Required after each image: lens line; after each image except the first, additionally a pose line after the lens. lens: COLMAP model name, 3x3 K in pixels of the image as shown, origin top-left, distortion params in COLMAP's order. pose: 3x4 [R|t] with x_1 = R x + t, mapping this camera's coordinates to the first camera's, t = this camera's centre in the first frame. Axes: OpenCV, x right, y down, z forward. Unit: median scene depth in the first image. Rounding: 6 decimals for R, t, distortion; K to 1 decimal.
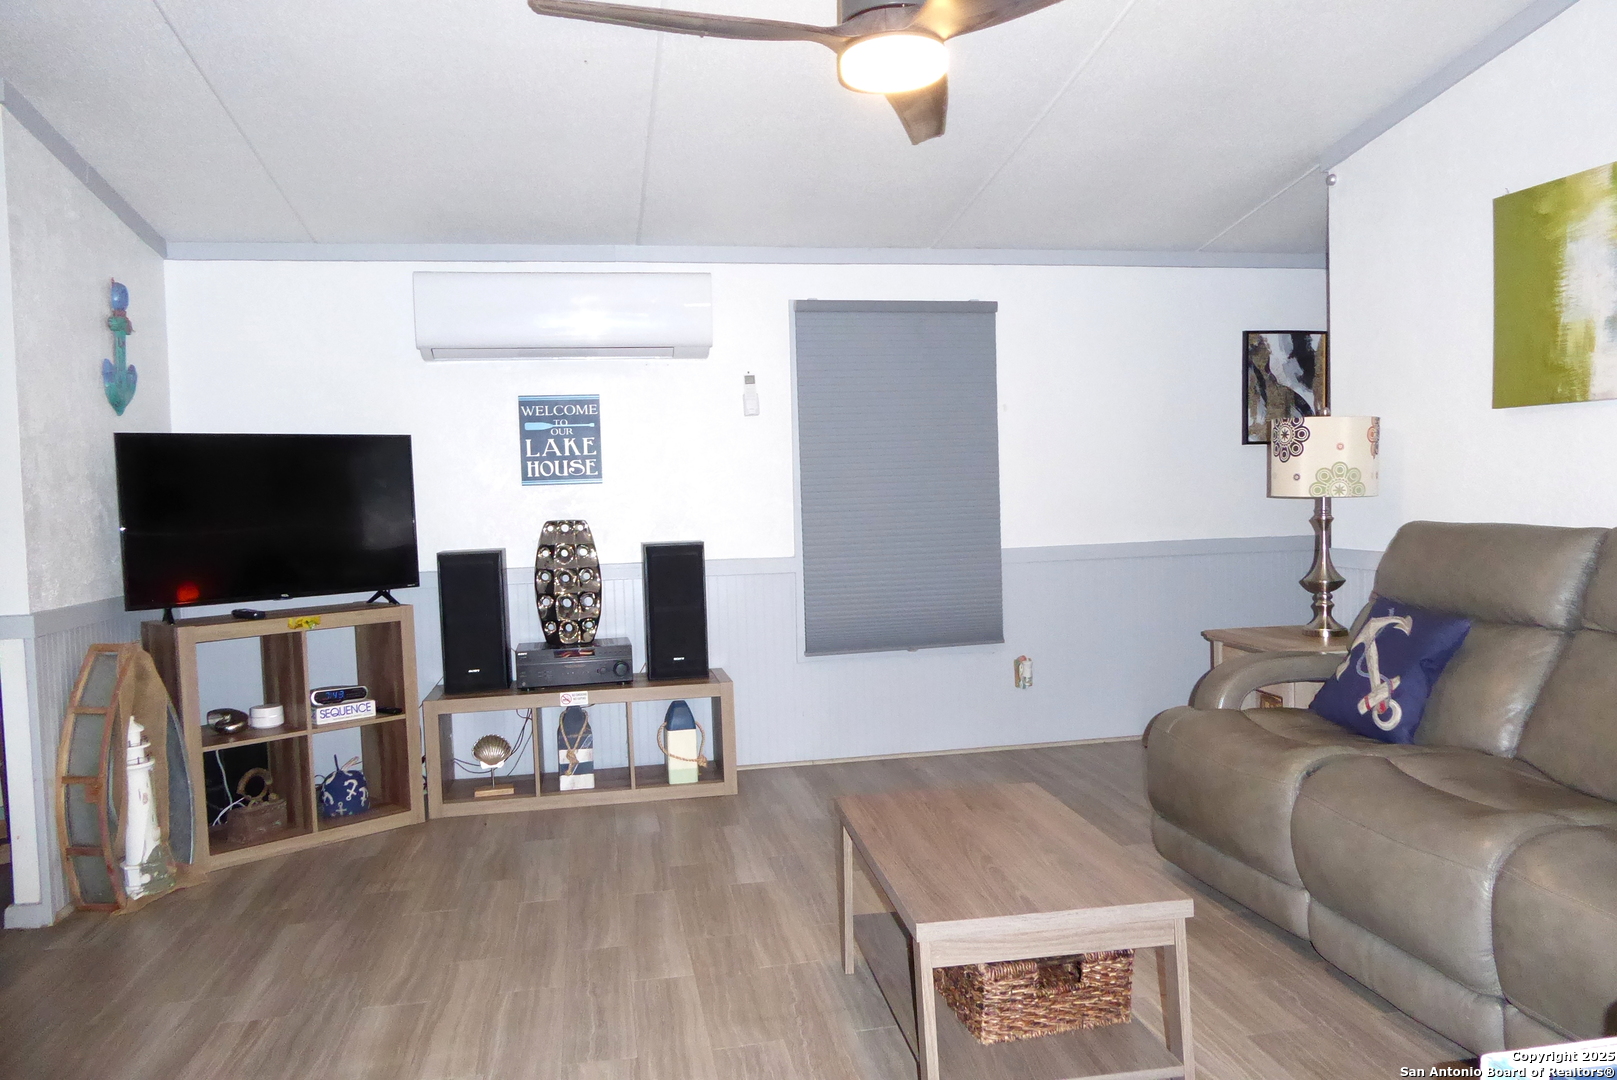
lens RADIAL K [[1179.2, 0, 825.4], [0, 1179.2, 547.2], [0, 0, 1]] dist [-0.022956, -0.009299]
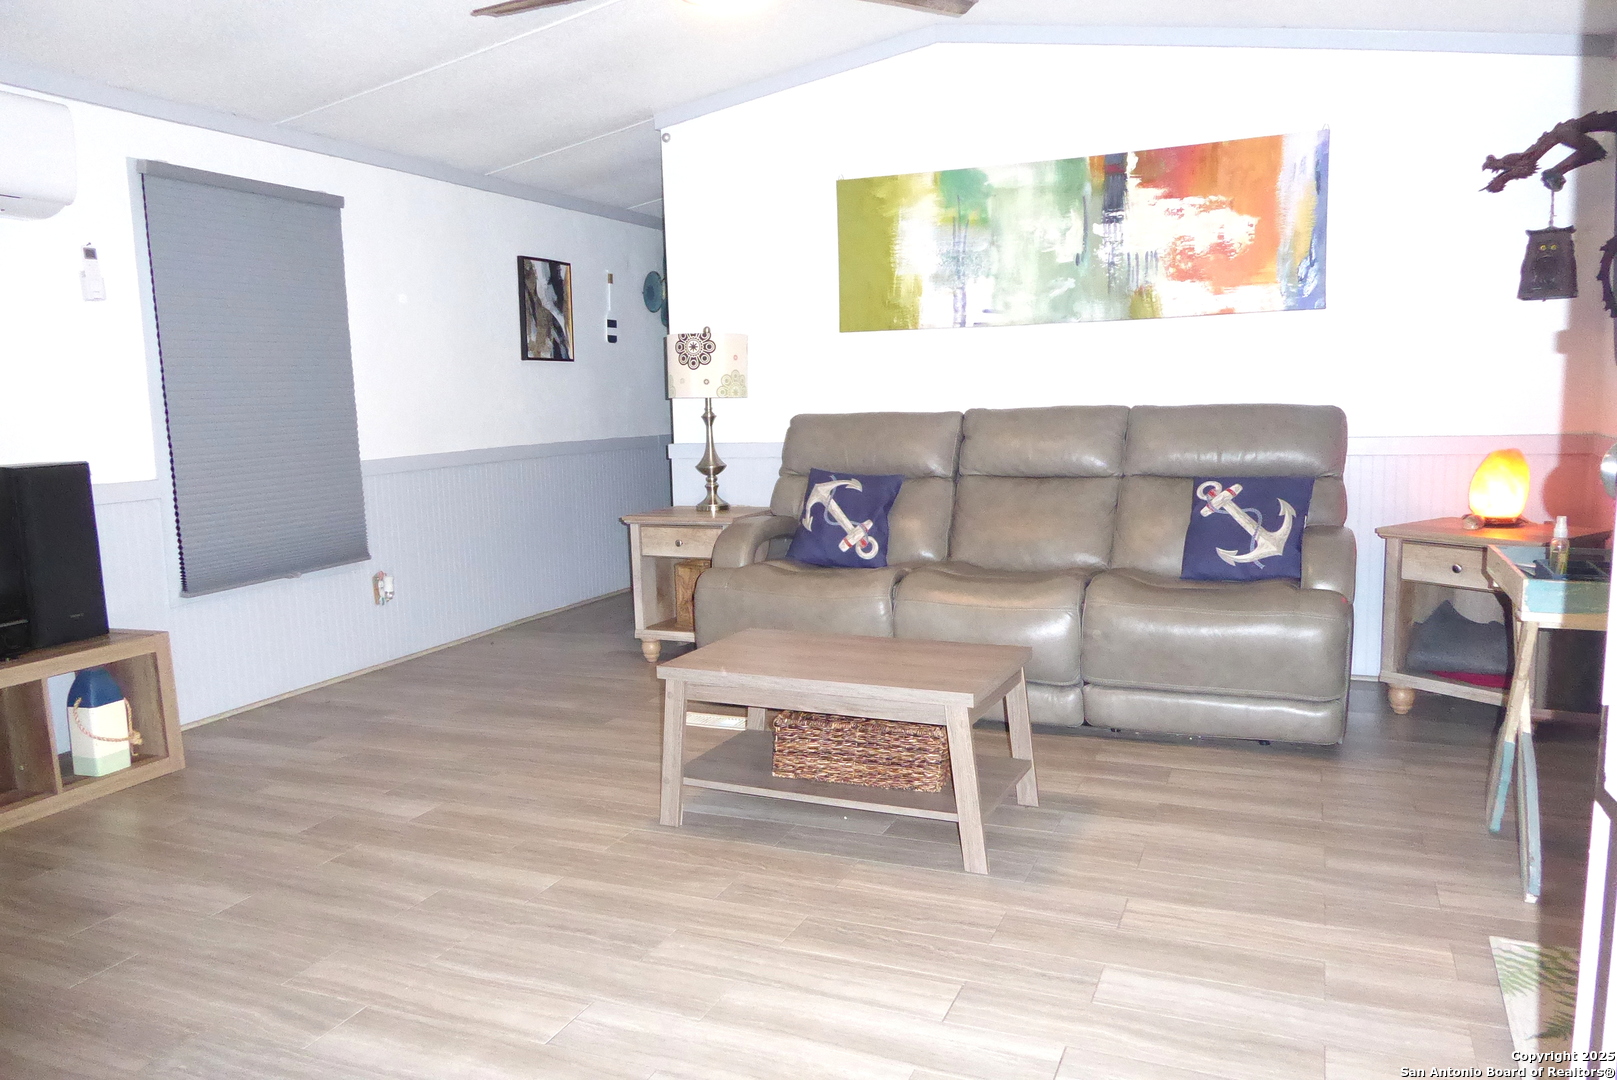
lens RADIAL K [[1179.2, 0, 825.4], [0, 1179.2, 547.2], [0, 0, 1]] dist [-0.022956, -0.009299]
pose [[0.546057, -0.096461, 0.832176, -0.560440], [0.057789, 0.995320, 0.077452, 0.023871], [-0.835752, 0.005798, 0.549076, 0.211690]]
